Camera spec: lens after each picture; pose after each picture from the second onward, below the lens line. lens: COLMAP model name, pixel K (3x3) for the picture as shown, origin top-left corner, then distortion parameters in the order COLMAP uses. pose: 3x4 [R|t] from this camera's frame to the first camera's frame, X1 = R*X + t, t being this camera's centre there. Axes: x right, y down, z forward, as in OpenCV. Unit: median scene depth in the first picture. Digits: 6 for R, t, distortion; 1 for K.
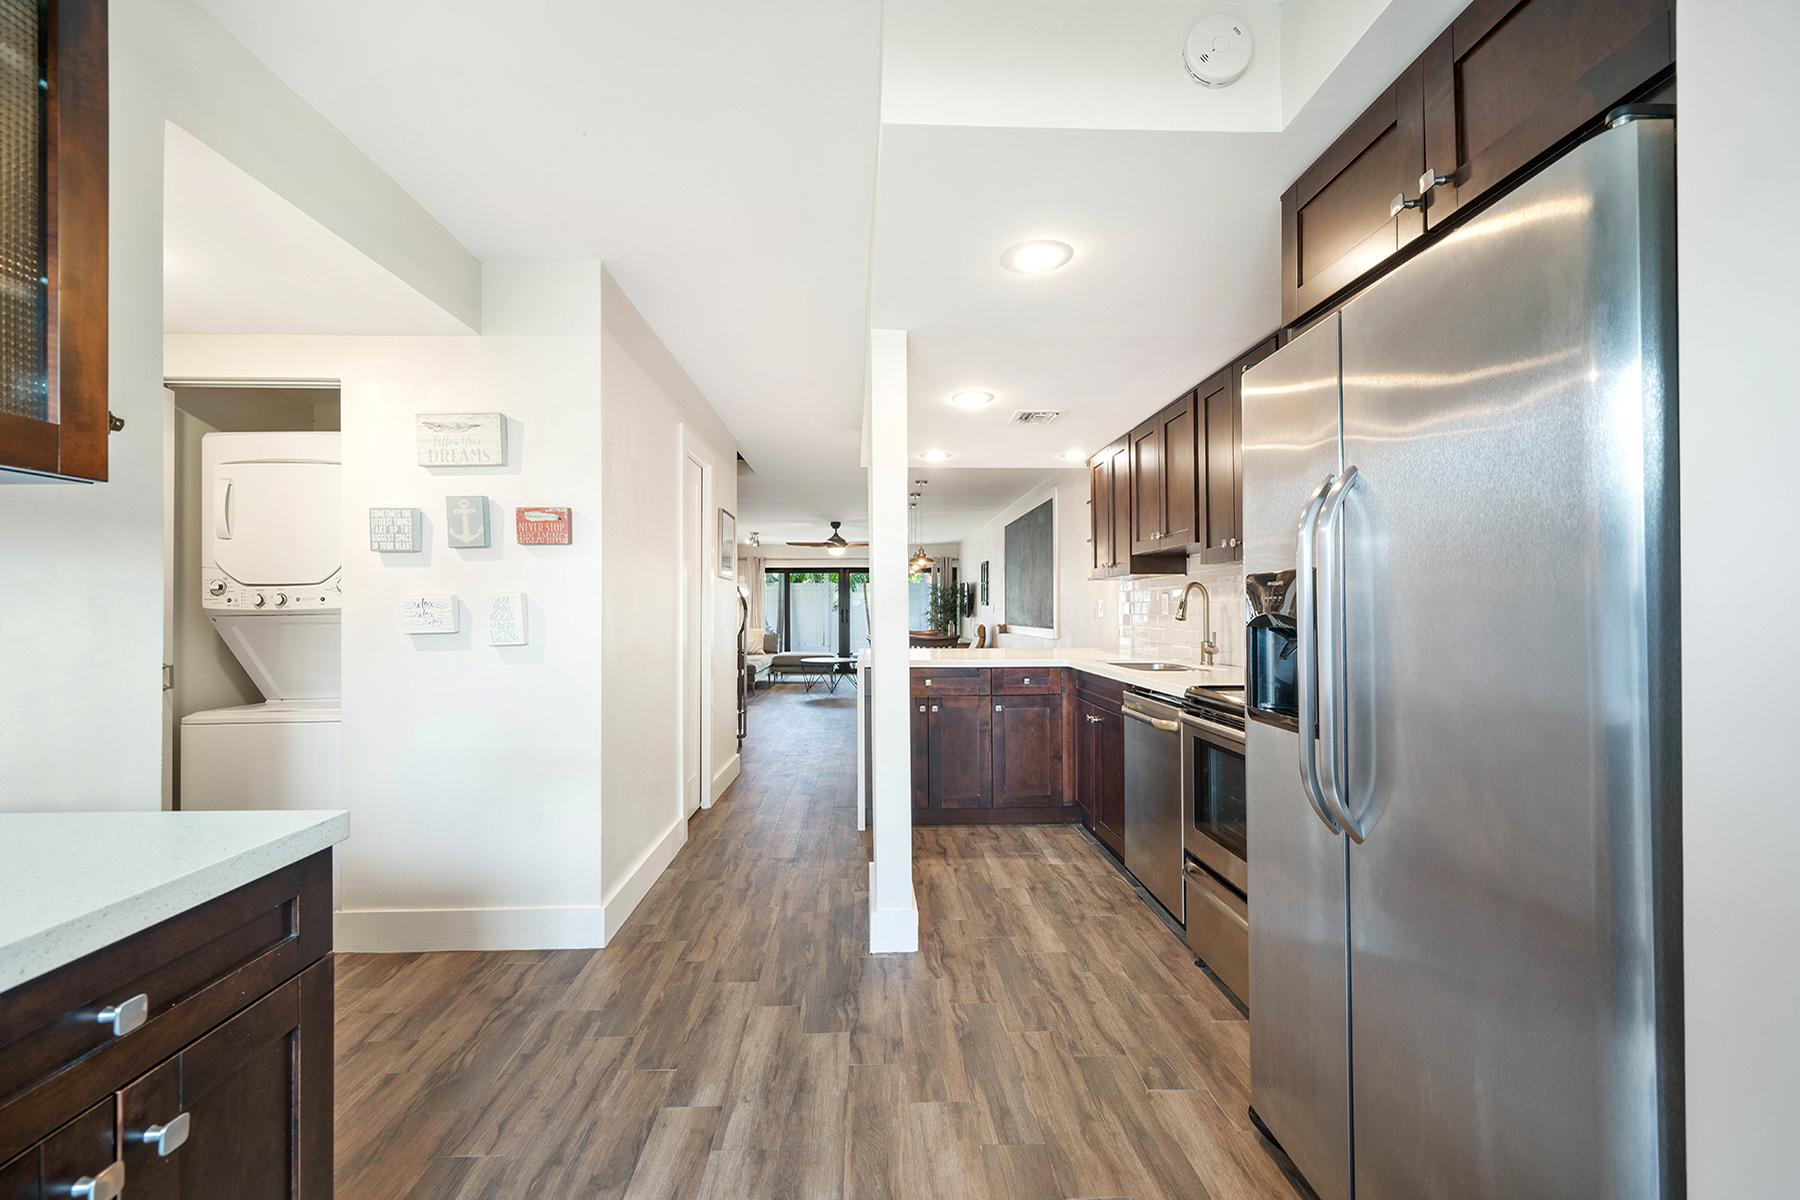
lens RADIAL K [[762.1, 0, 891.7], [0, 762.1, 575.2], [0, 0, 1]] dist [-0.002580, 0.011007]
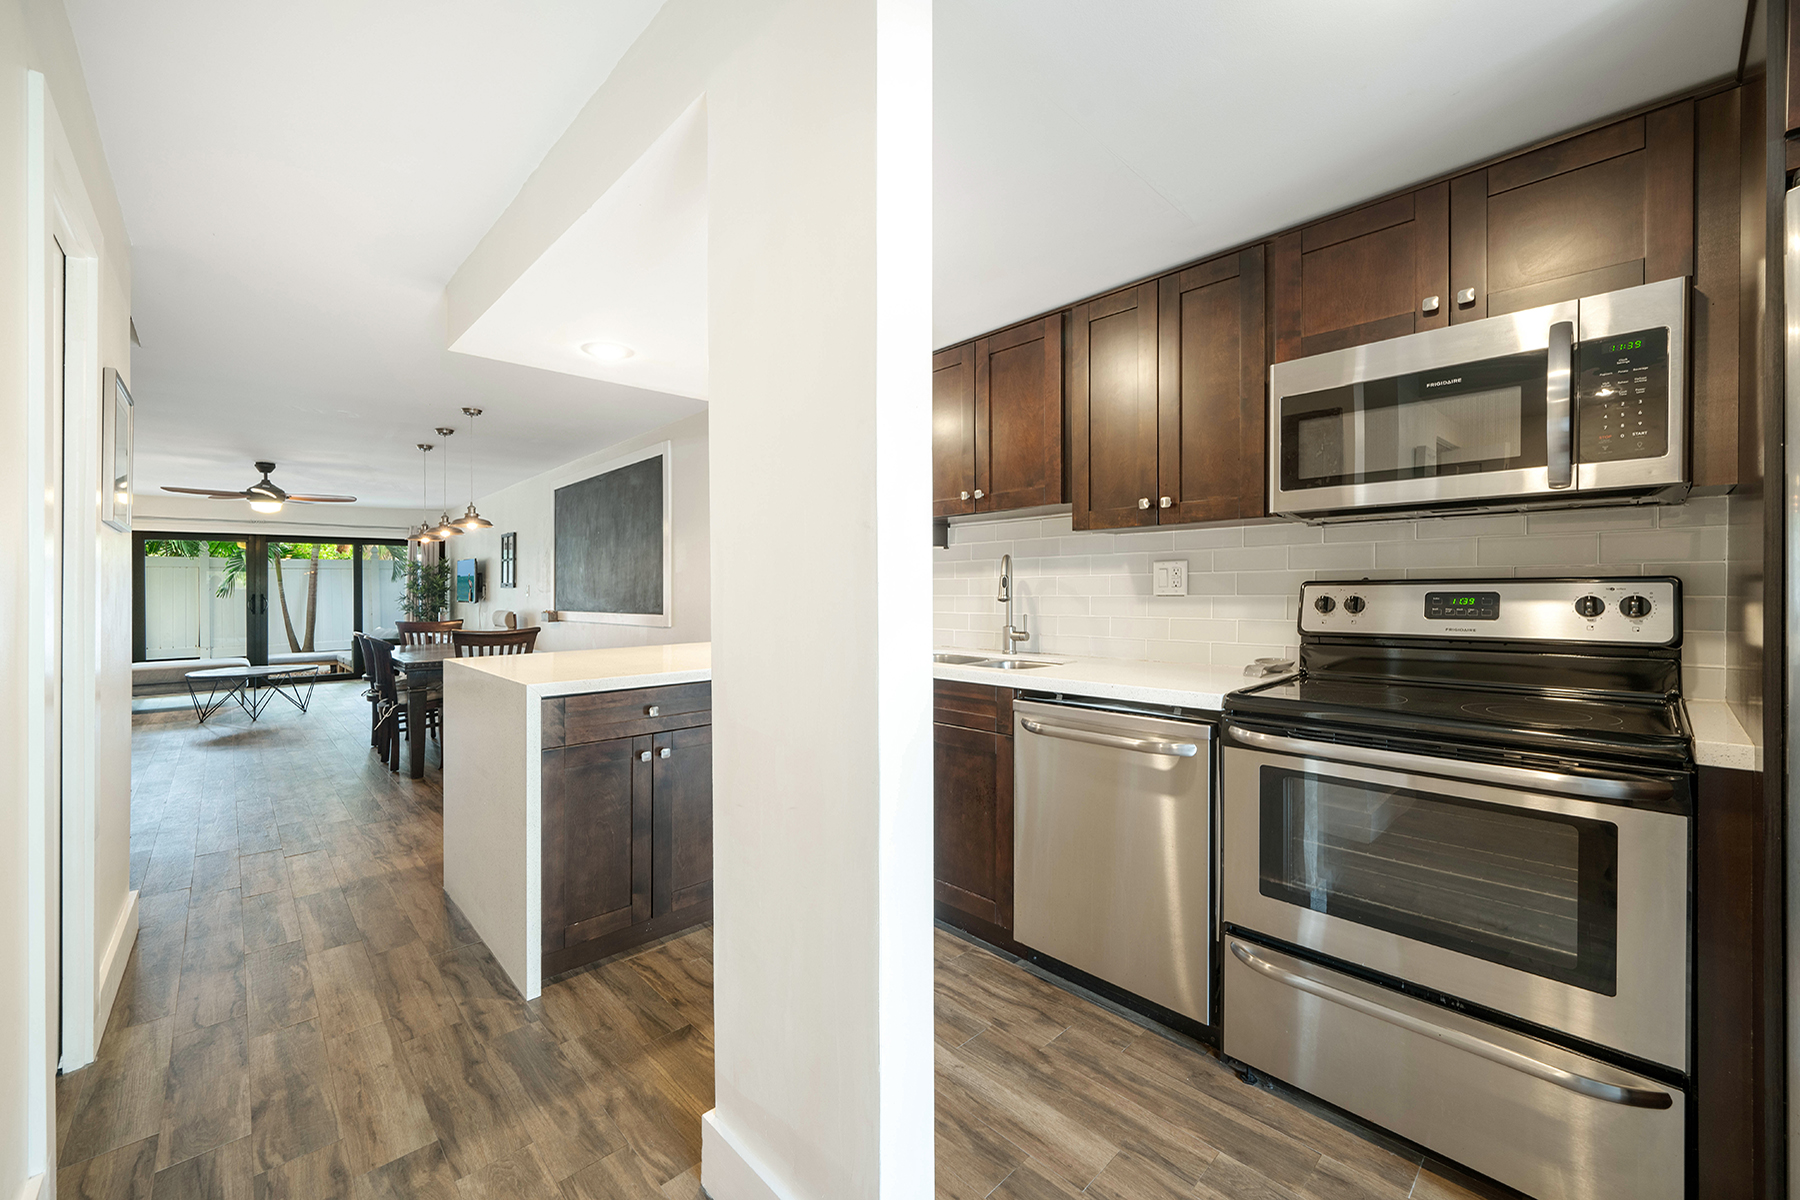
lens RADIAL K [[715.2, 0, 897.7], [0, 715.2, 574.4], [0, 0, 1]] dist [-0.000265, 0.000100]
pose [[0.752649, 0.007845, 0.658376, -0.103119], [-0.021135, 0.999702, 0.012250, 0.012189], [-0.658083, -0.023134, 0.752590, 0.256431]]
